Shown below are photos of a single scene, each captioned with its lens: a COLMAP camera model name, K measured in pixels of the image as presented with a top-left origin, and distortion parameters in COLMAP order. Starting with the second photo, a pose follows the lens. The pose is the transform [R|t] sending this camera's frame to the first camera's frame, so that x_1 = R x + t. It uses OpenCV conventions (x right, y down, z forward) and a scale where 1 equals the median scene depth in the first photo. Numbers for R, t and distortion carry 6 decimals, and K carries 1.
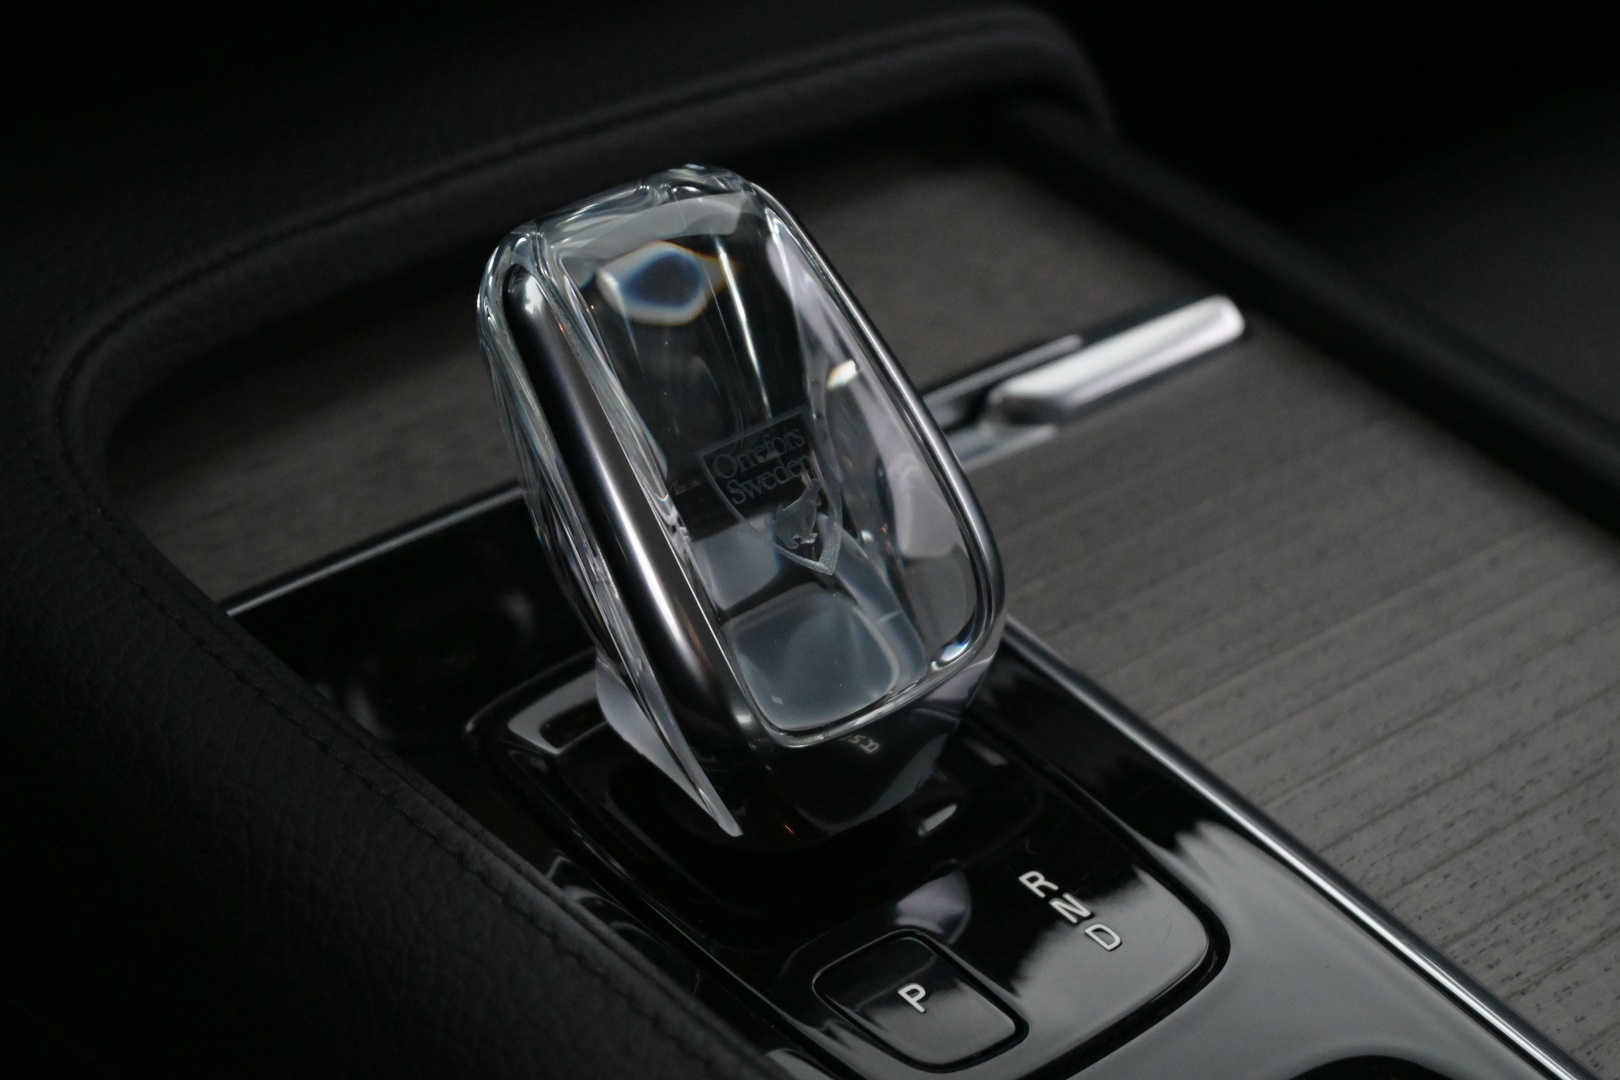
lens RADIAL K [[3156.6, 0, 811.4], [0, 3156.6, 543.2], [0, 0, 1]] dist [0.039702, 0.000000]
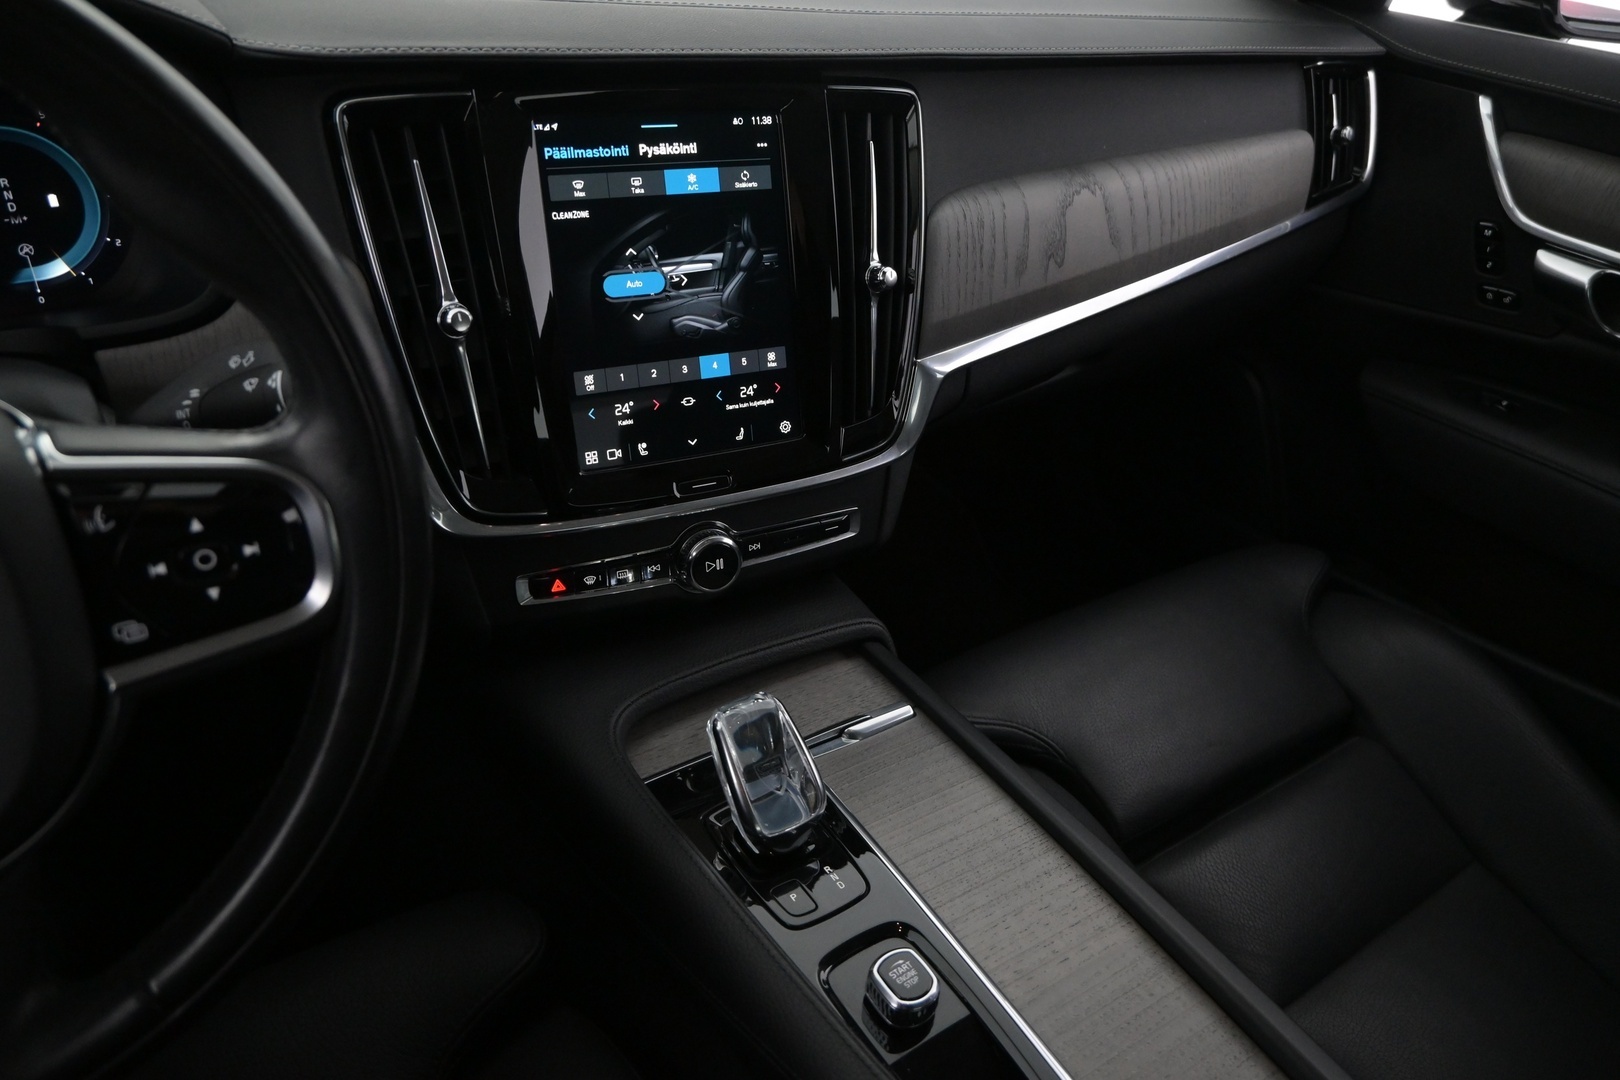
lens RADIAL K [[1097.4, 0, 807.7], [0, 1097.4, 532.8], [0, 0, 1]] dist [0.000756, 0.004005]
pose [[0.994107, 0.061150, -0.089505, 0.135442], [-0.069364, 0.993364, -0.091742, -0.186546], [0.083301, 0.097410, 0.991752, -0.462864]]
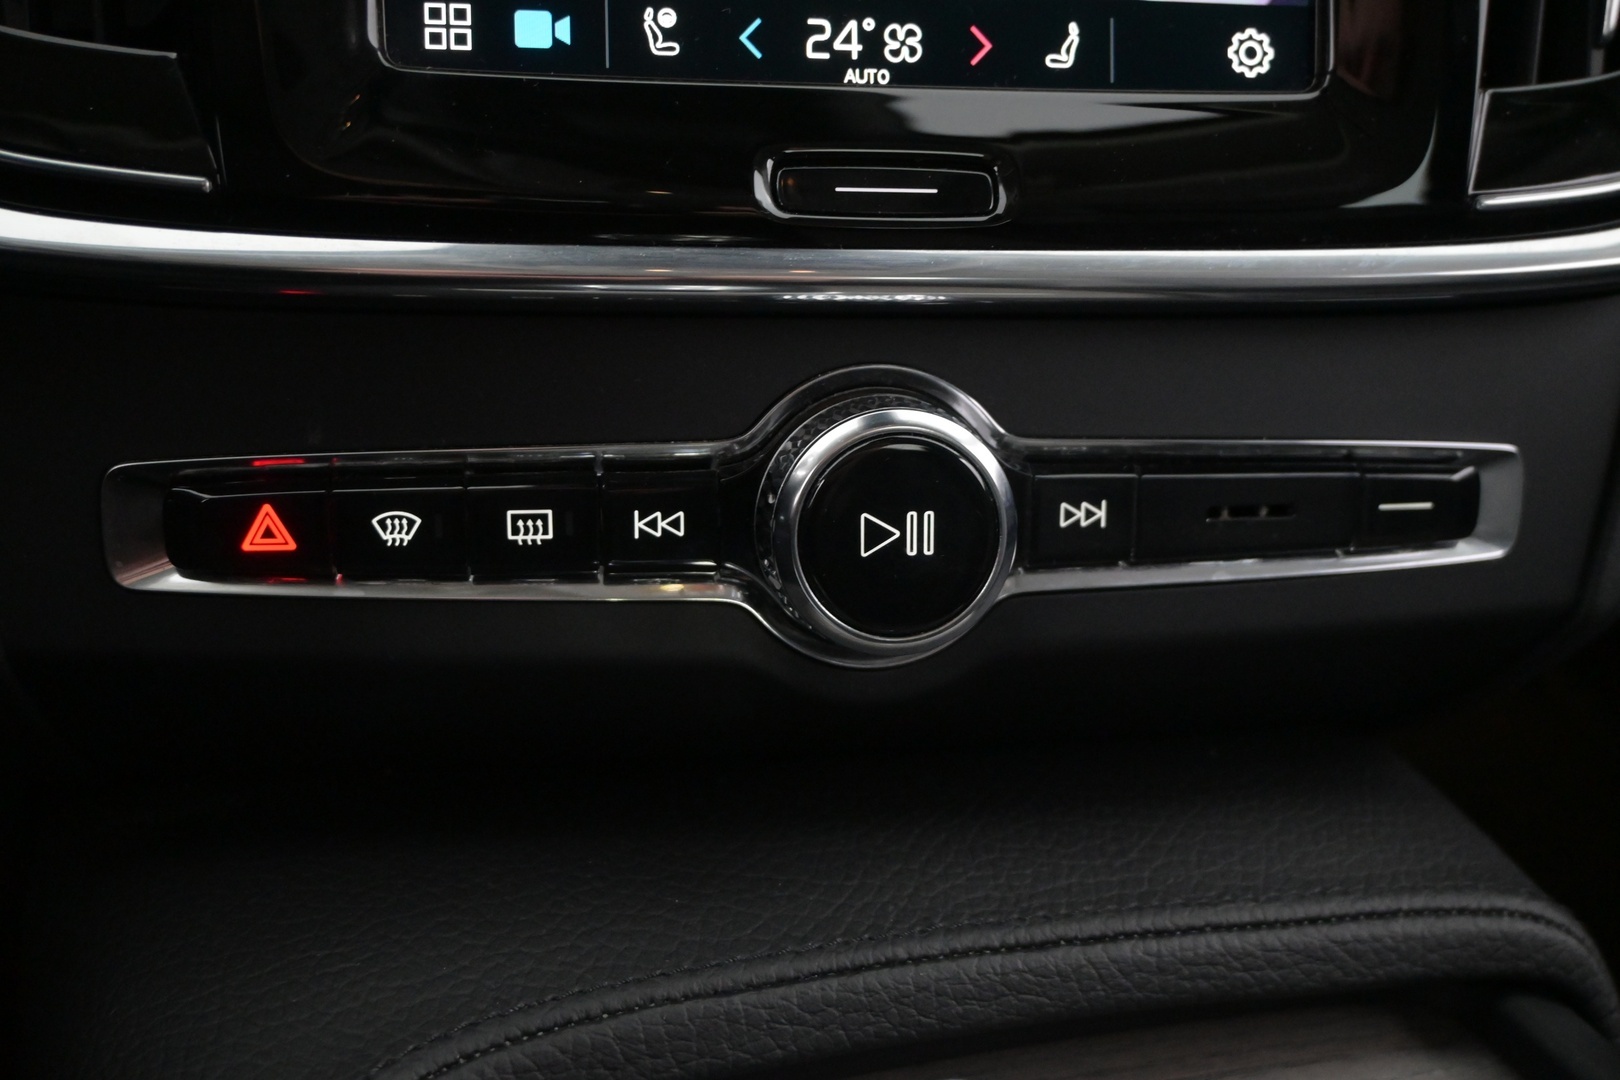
lens RADIAL K [[1724.9, 0, 815.7], [0, 1724.9, 541.4], [0, 0, 1]] dist [-0.018048, 0.000000]
pose [[0.916413, 0.119894, -0.381853, 0.067628], [-0.224115, 0.944192, -0.241398, -0.123415], [0.331601, 0.306800, 0.892141, 0.541634]]
